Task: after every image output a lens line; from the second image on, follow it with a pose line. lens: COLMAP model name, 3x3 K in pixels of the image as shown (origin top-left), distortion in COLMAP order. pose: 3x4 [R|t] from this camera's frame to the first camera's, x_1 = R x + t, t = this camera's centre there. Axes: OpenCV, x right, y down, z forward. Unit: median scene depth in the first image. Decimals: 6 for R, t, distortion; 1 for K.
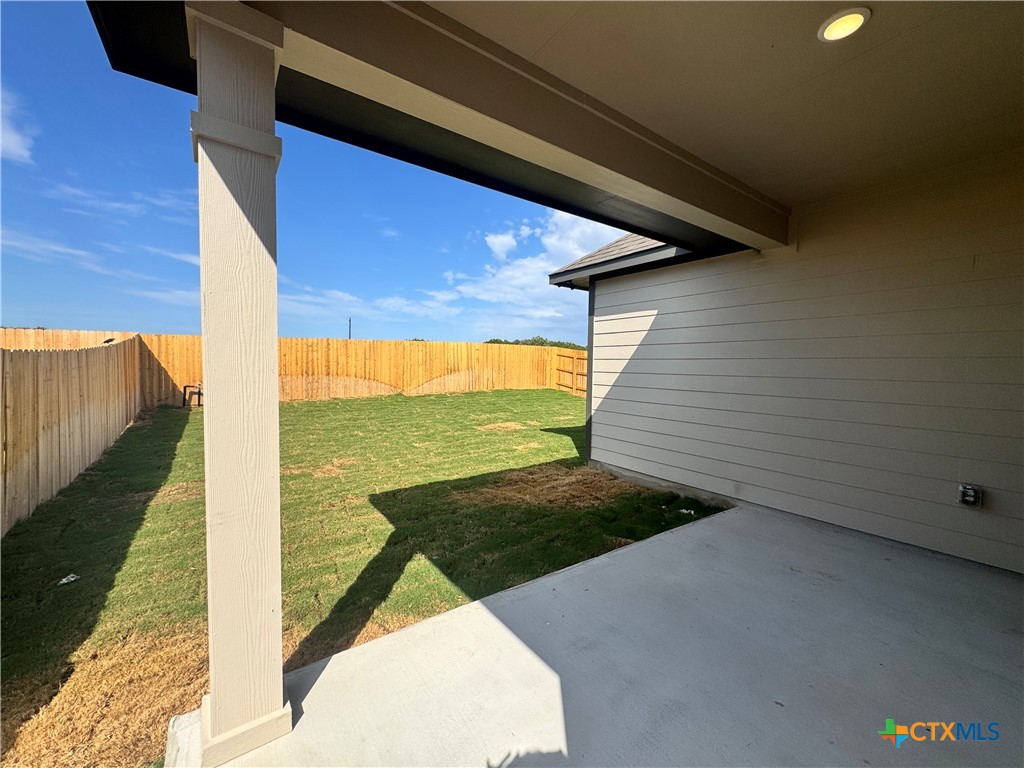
lens RADIAL K [[408.9, 0, 513.1], [0, 408.9, 383.0], [0, 0, 1]] dist [-0.001292, 0.000087]
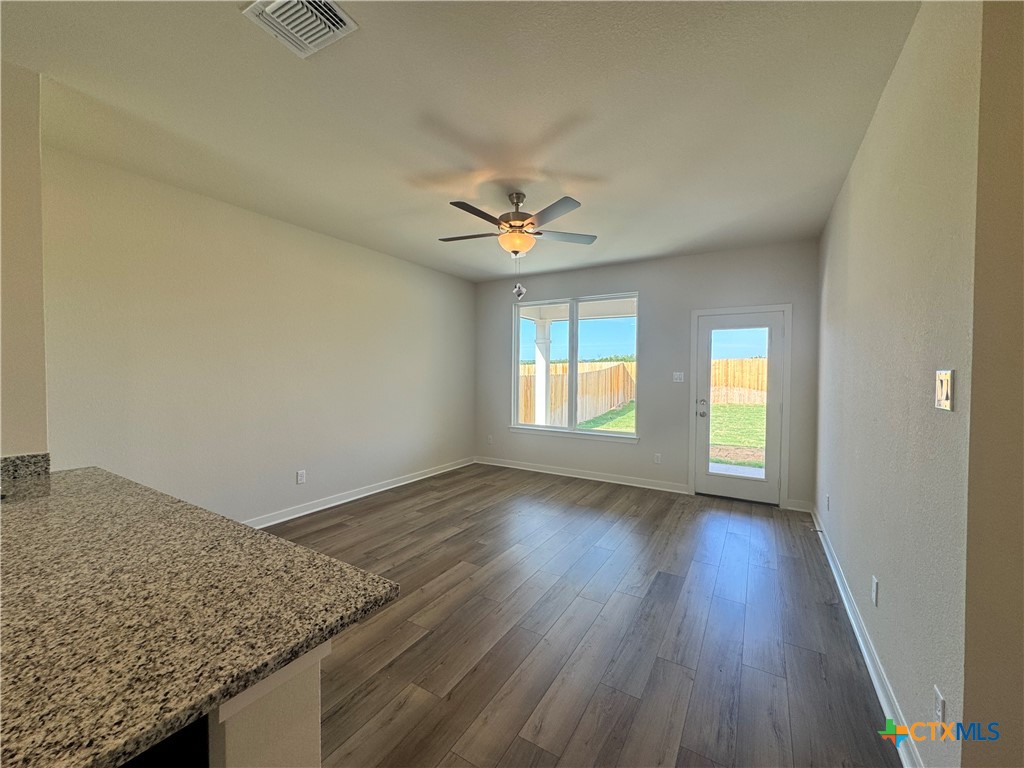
lens RADIAL K [[408.9, 0, 513.1], [0, 408.9, 383.0], [0, 0, 1]] dist [-0.001292, 0.000087]
pose [[0.401104, 0.006346, -0.916011, 0.614775], [-0.036143, 0.999307, -0.008903, 0.009868], [0.915319, 0.036678, 0.401055, -0.229534]]
